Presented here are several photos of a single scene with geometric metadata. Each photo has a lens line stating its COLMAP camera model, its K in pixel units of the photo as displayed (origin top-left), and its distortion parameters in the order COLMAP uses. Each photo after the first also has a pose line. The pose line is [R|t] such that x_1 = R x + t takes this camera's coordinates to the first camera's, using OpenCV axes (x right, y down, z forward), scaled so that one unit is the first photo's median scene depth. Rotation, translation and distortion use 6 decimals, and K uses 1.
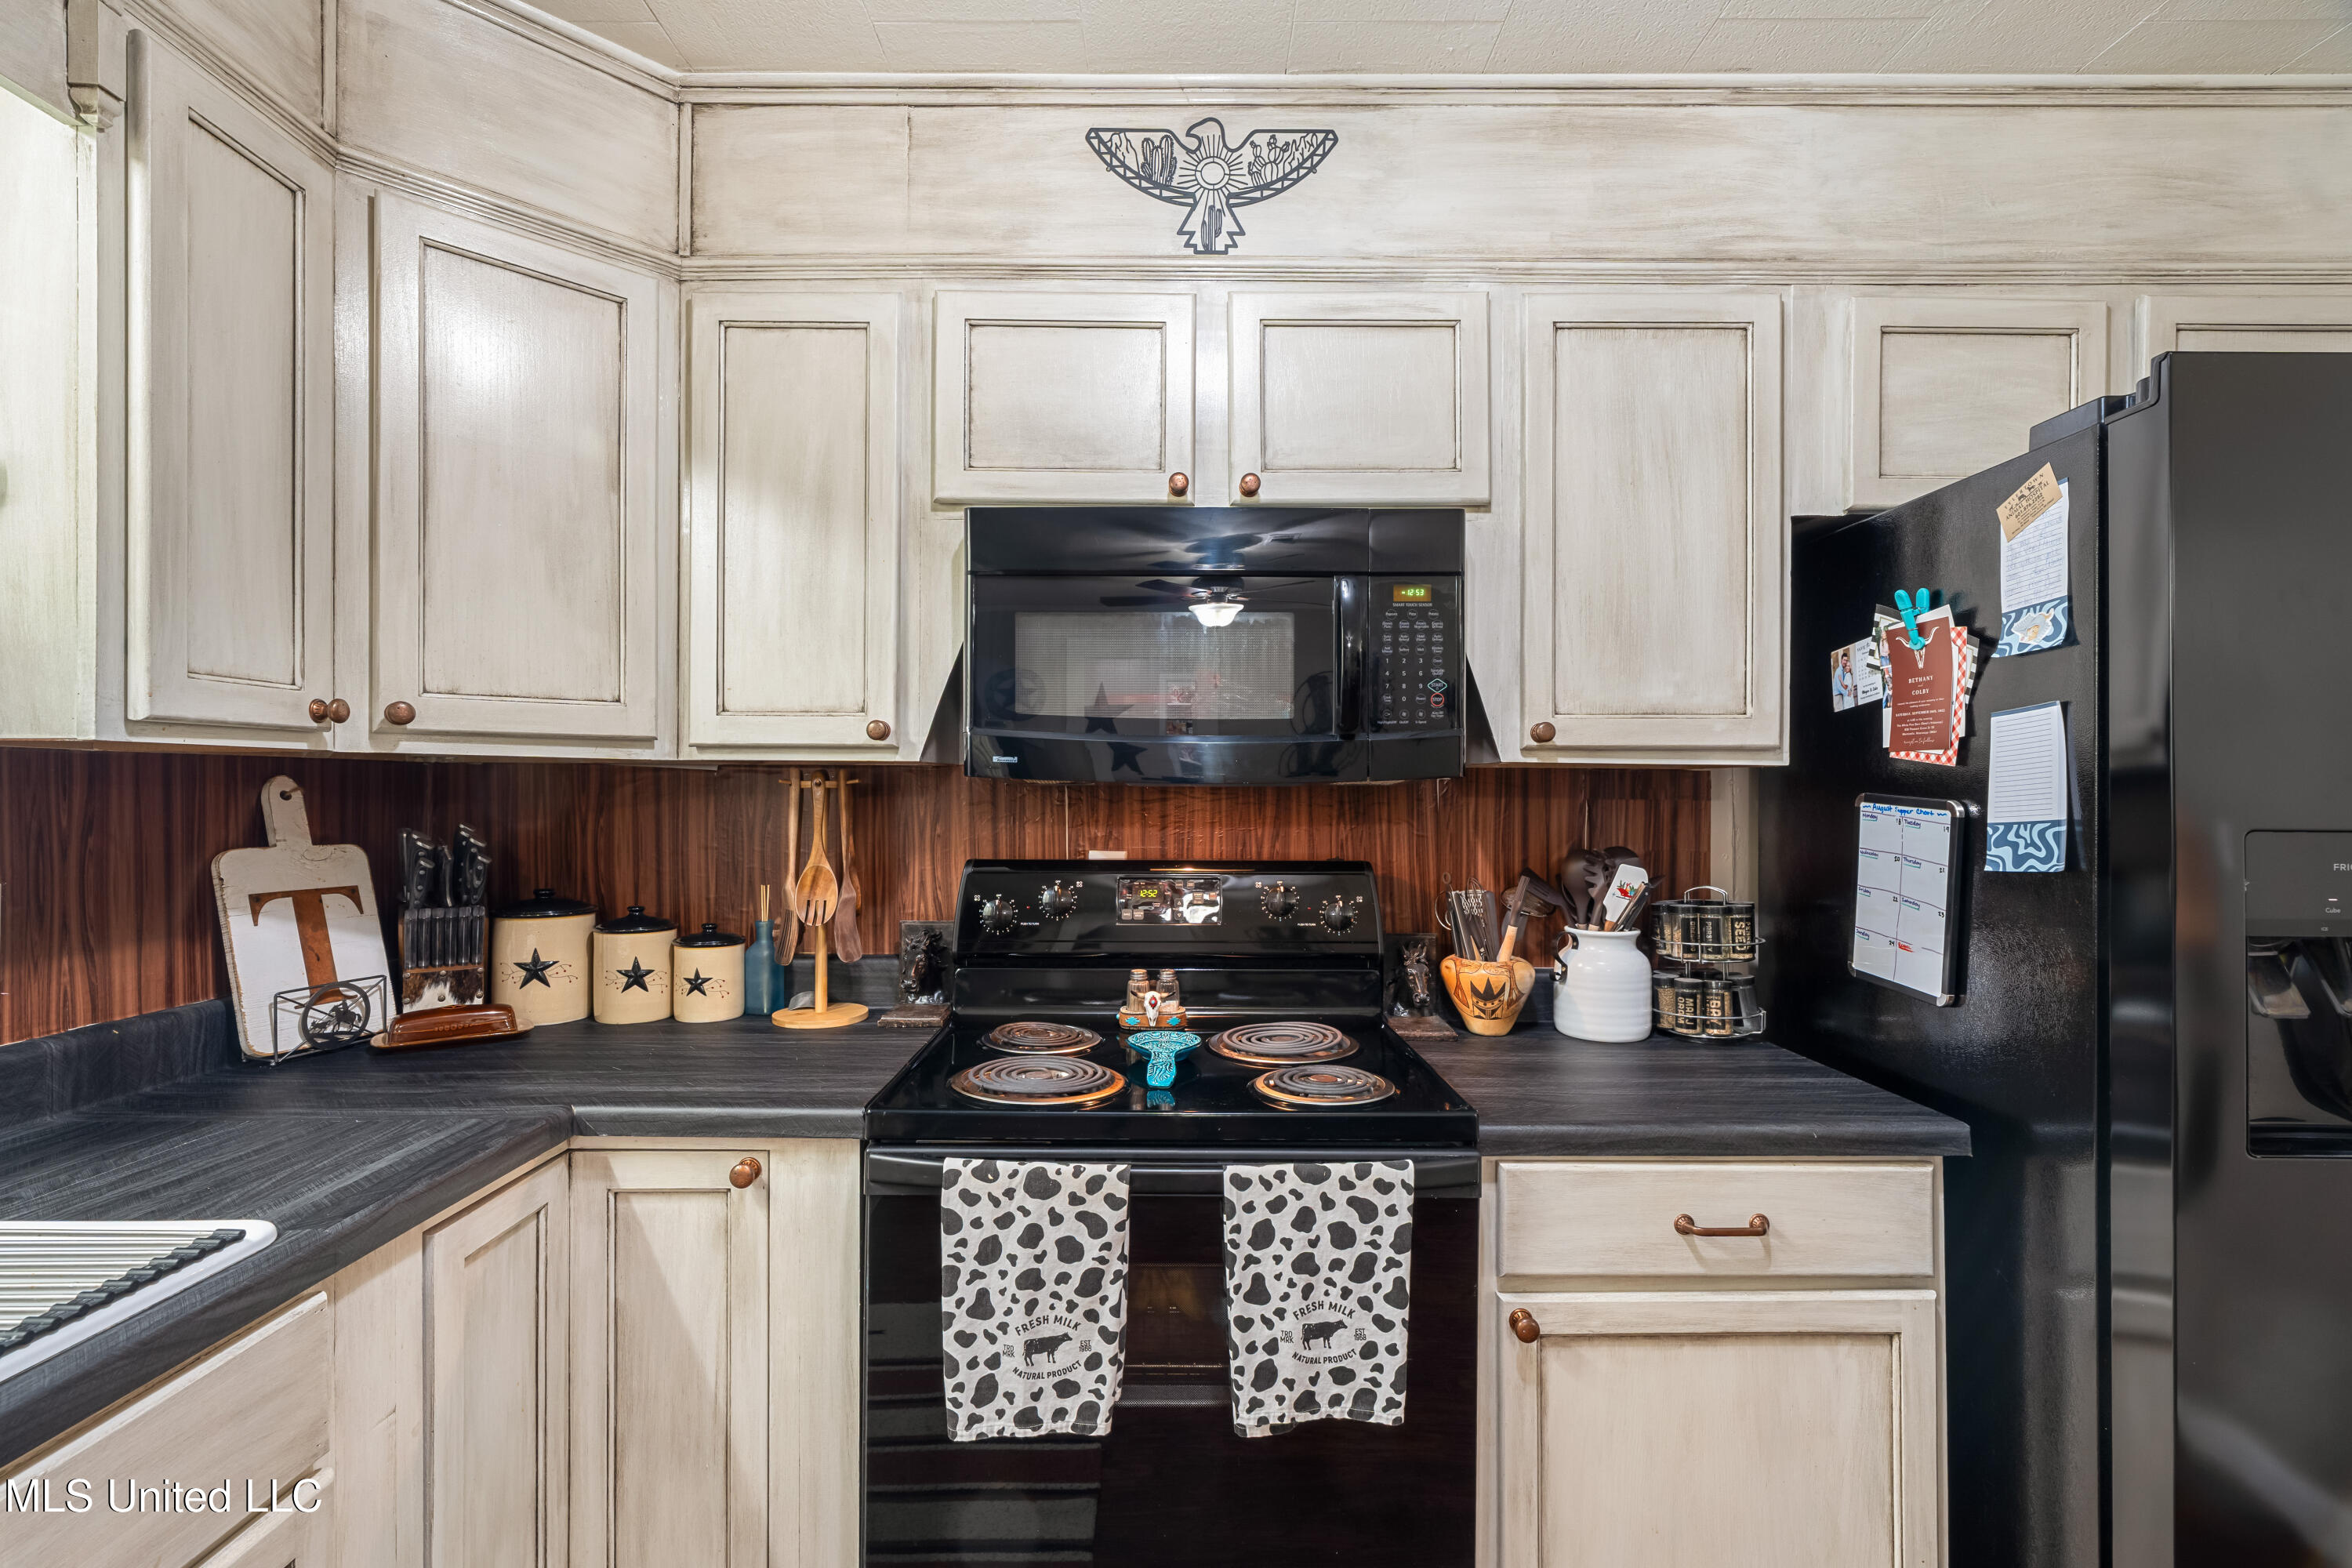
lens RADIAL K [[1057.9, 0, 1166.8], [0, 1057.9, 787.2], [0, 0, 1]] dist [-0.005850, 0.002074]
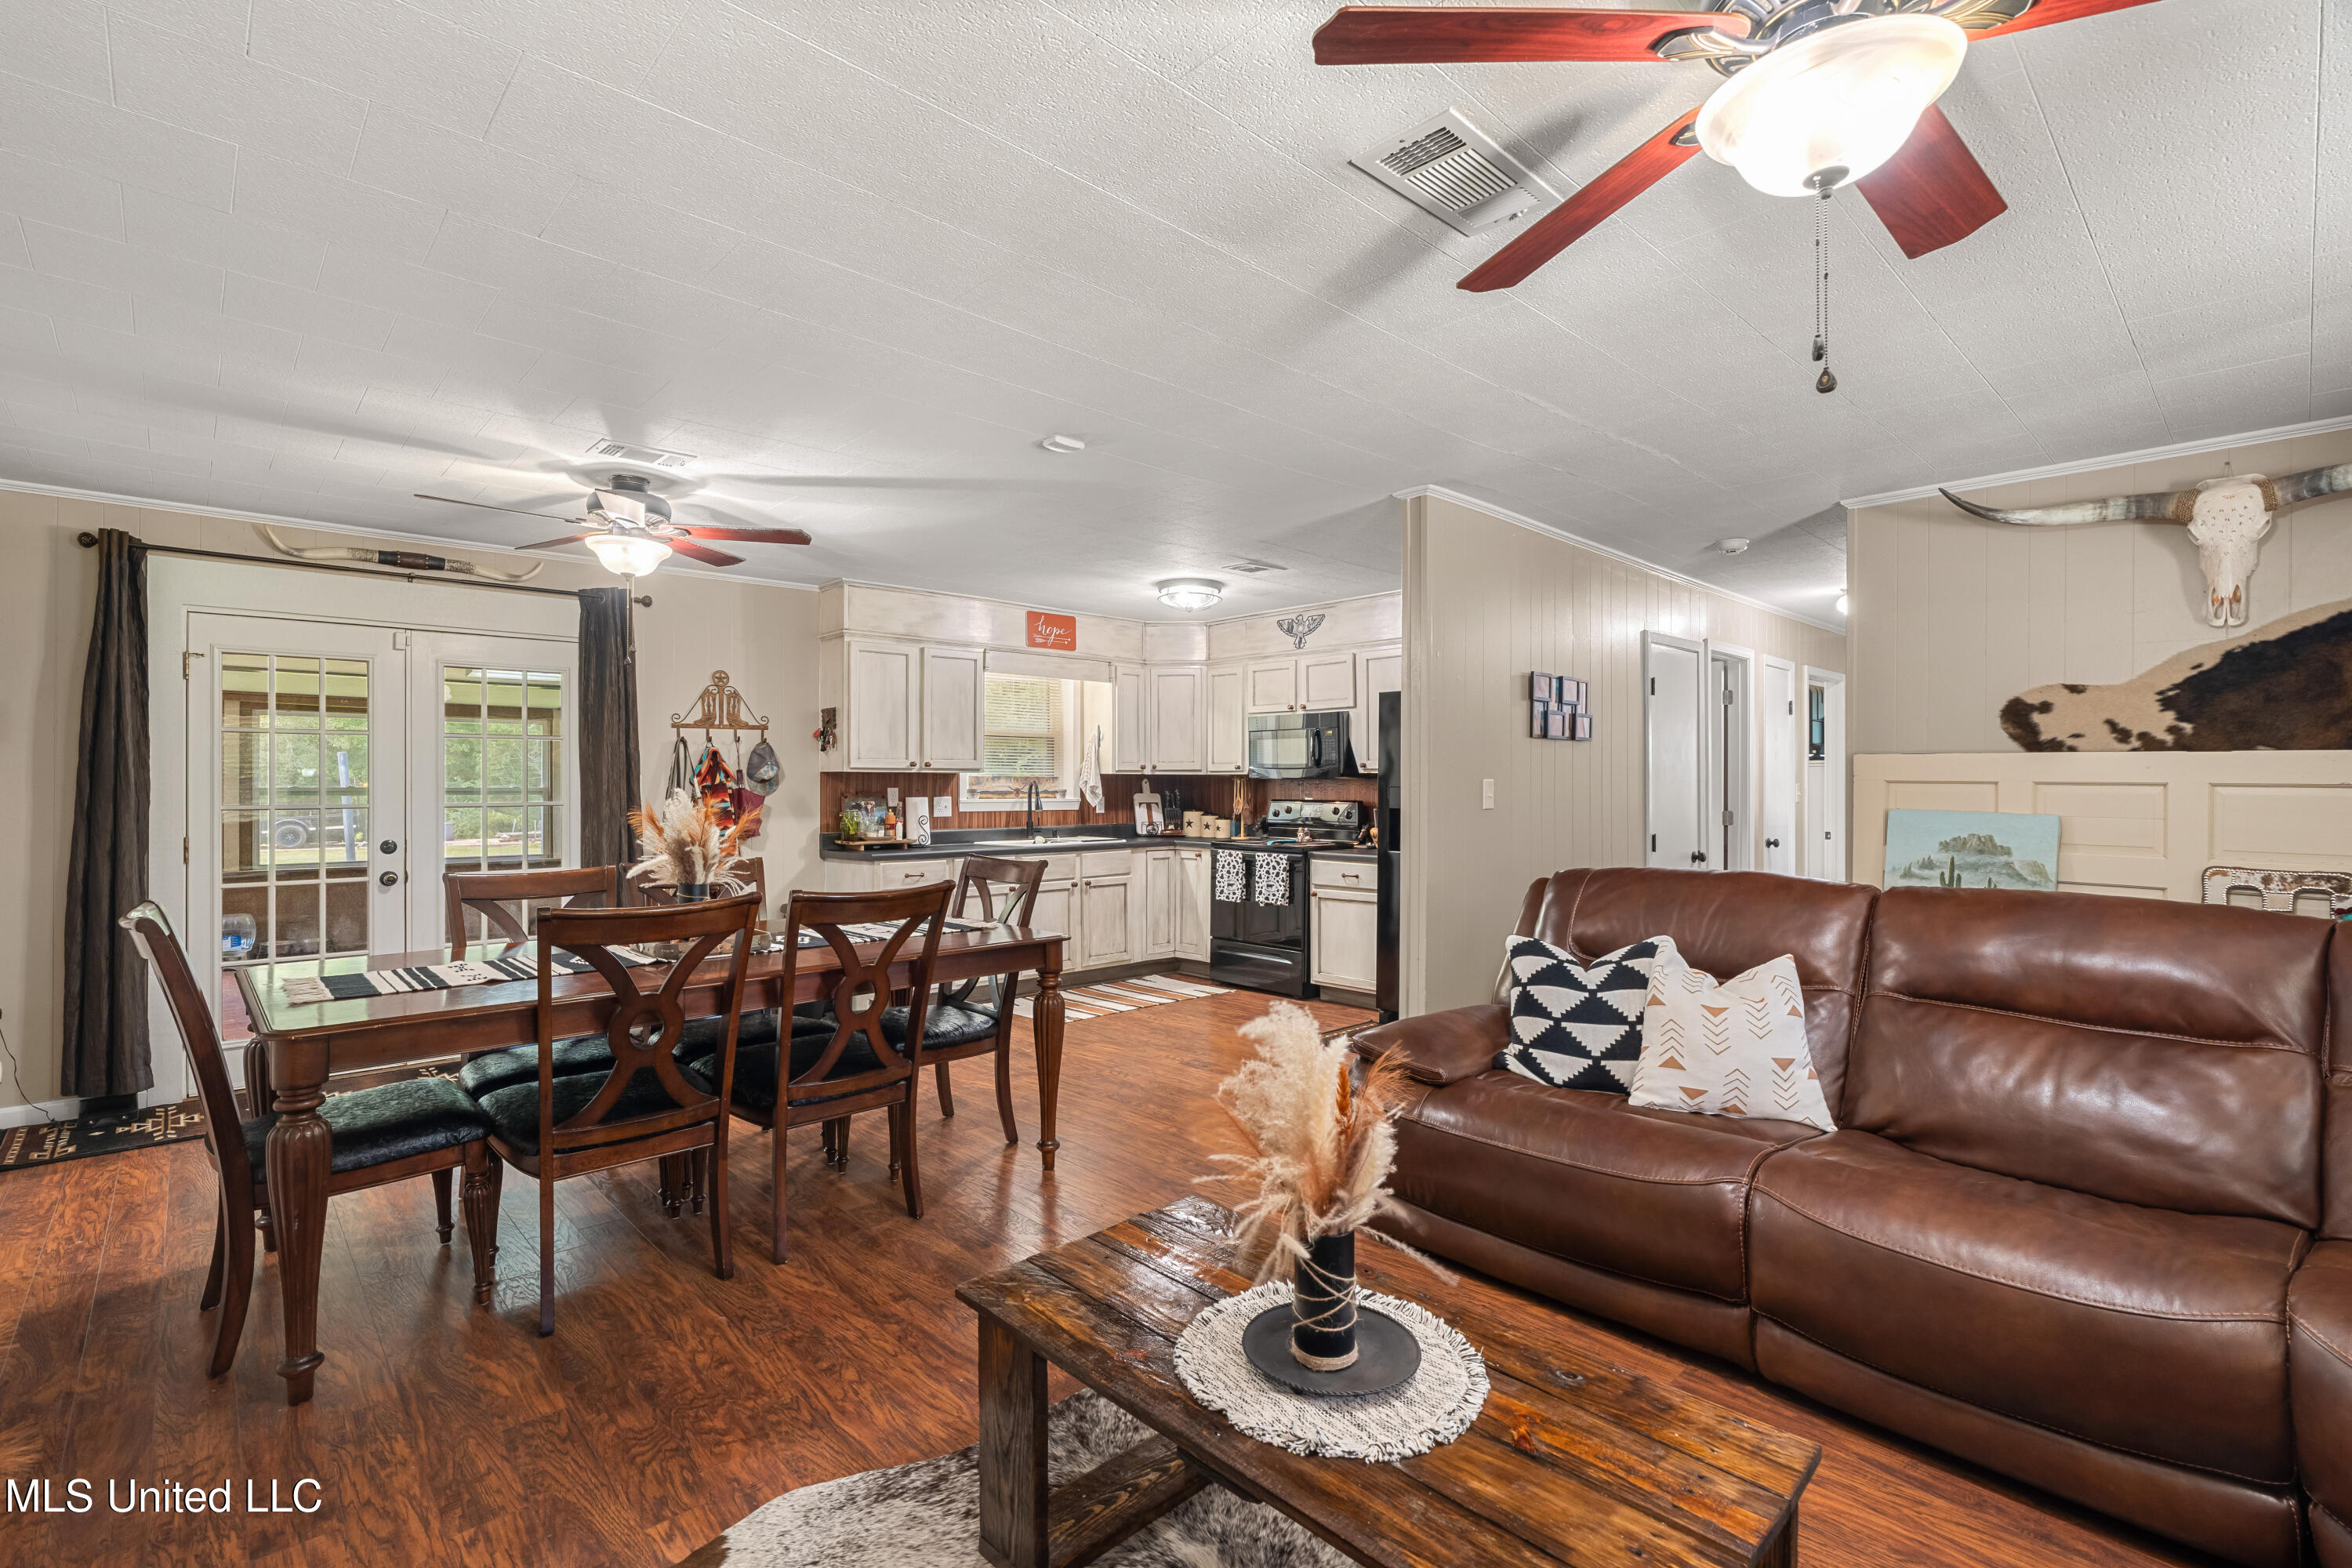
lens RADIAL K [[1057.9, 0, 1172.8], [0, 1057.9, 777.4], [0, 0, 1]] dist [-0.005850, 0.002074]
pose [[0.687902, -0.007718, -0.725762, 2.808694], [0.002051, 0.999960, -0.008690, 0.026357], [0.725800, 0.004490, 0.687891, -2.274977]]
